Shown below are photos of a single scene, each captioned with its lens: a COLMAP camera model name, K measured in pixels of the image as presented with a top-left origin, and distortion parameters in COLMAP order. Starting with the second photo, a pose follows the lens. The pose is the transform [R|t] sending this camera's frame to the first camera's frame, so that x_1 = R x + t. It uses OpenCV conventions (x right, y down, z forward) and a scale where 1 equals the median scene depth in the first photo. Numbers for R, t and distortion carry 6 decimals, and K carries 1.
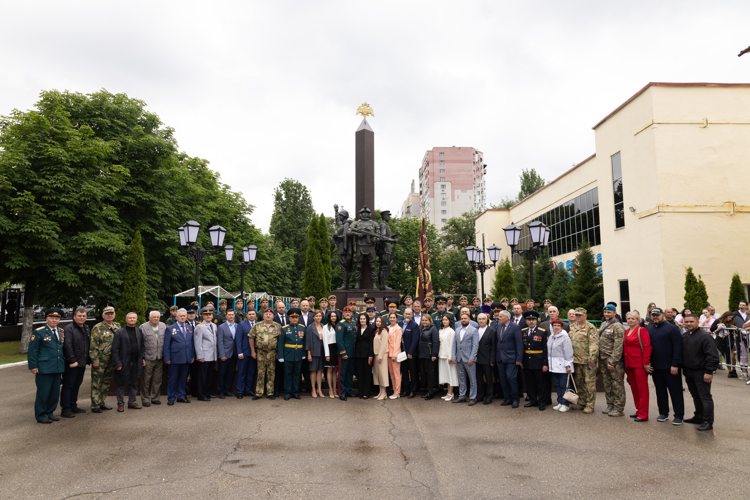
lens RADIAL K [[491.8, 0, 375.0], [0, 491.8, 250.0], [0, 0, 1]] dist [0.006803, 0.006056]
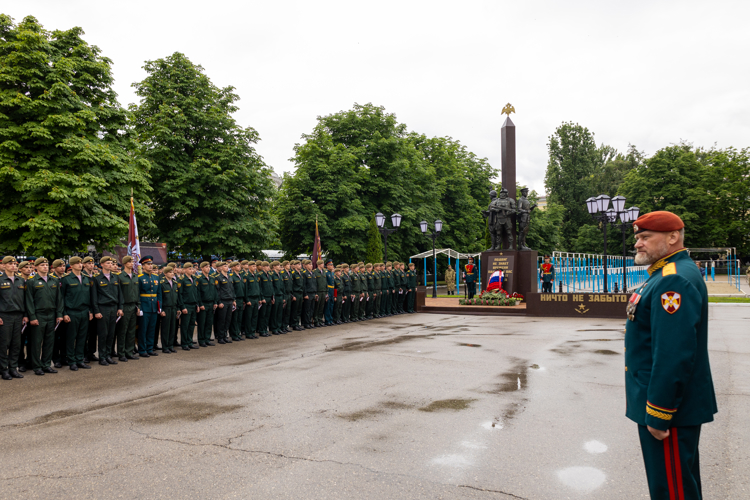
lens RADIAL K [[561.1, 0, 360.8], [0, 561.1, 267.1], [0, 0, 1]] dist [0.049972, 0.001924]
pose [[0.832835, -0.017910, -0.553232, 0.256774], [0.079803, 0.992919, 0.087991, -0.020729], [0.547739, -0.117431, 0.828367, -0.260444]]
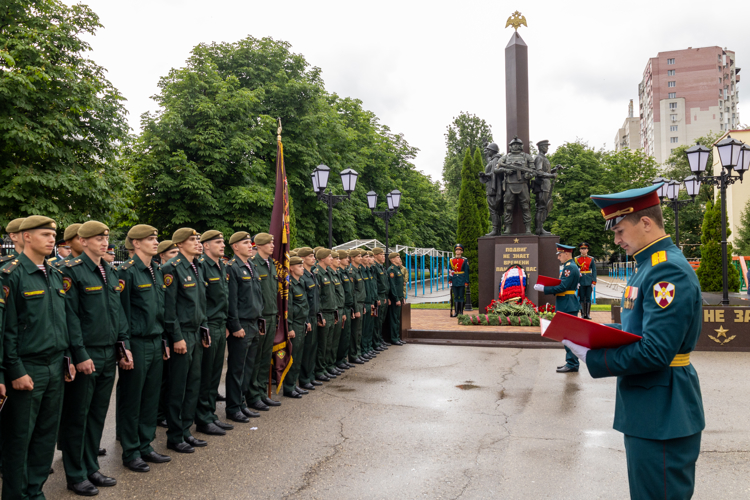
lens RADIAL K [[595.8, 0, 384.2], [0, 595.8, 252.6], [0, 0, 1]] dist [-0.007619, 0.002613]
pose [[0.947651, -0.016323, -0.318890, 0.045613], [0.044145, 0.995800, 0.080215, 0.009077], [0.316242, -0.090093, 0.944391, -0.030703]]
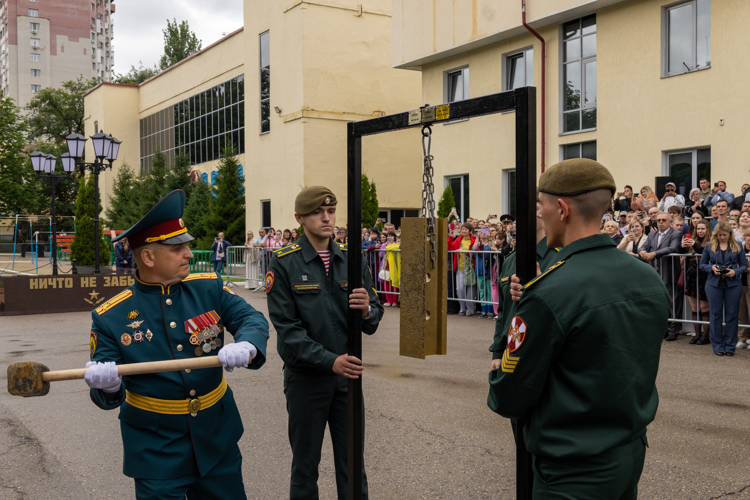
lens RADIAL K [[829.2, 0, 376.3], [0, 829.2, 265.4], [0, 0, 1]] dist [0.018559, 0.007251]
pose [[0.867207, -0.014191, 0.497745, 0.000092], [-0.057205, 0.990136, 0.127897, -0.016964], [-0.494651, -0.139387, 0.857842, -0.252953]]
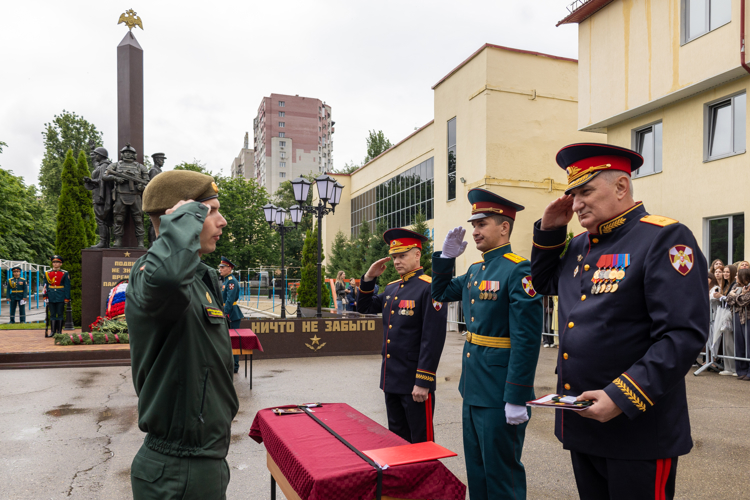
lens RADIAL K [[572.5, 0, 396.9], [0, 572.5, 296.3], [0, 0, 1]] dist [0.004595, 0.008515]
pose [[0.945844, 0.002902, 0.324608, 0.046608], [-0.044292, 0.991762, 0.120193, 0.012735], [-0.321585, -0.128061, 0.938181, -0.025093]]
